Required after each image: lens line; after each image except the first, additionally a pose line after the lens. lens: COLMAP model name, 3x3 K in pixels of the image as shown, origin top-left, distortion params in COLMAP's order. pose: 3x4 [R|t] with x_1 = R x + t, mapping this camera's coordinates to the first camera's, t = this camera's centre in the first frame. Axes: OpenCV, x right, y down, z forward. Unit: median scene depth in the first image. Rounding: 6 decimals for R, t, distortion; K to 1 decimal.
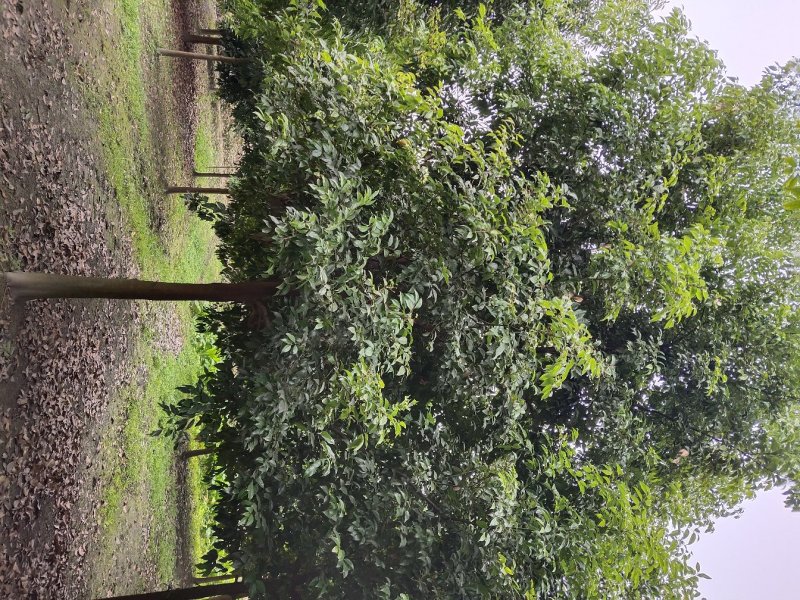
lens RADIAL K [[574.8, 0, 402.5], [0, 574.8, 298.8], [0, 0, 1]] dist [0.013889, 0.000079]
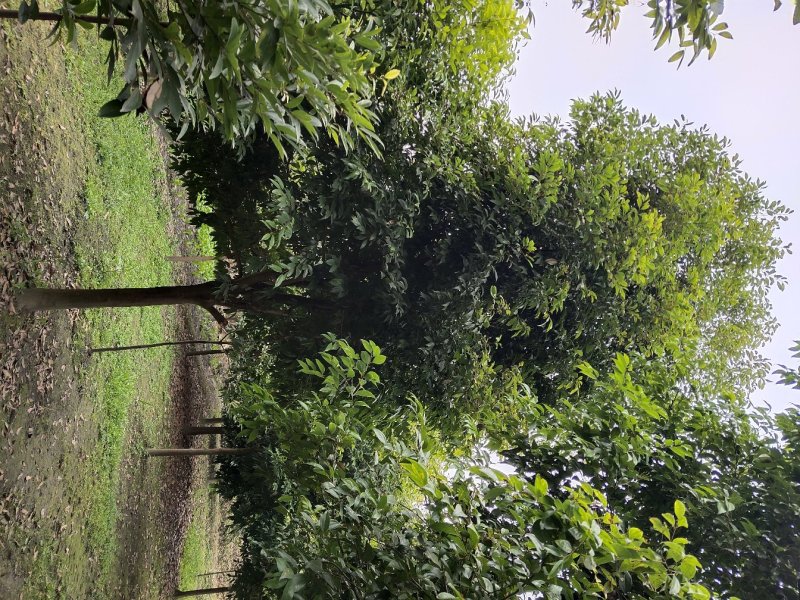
lens RADIAL K [[574.8, 0, 399.3], [0, 574.8, 298.7], [0, 0, 1]] dist [0.013889, 0.000079]
pose [[0.994631, -0.100807, 0.023387, -0.052659], [0.096247, 0.818101, -0.566963, -0.097663], [0.038021, 0.566170, 0.823411, 0.190726]]
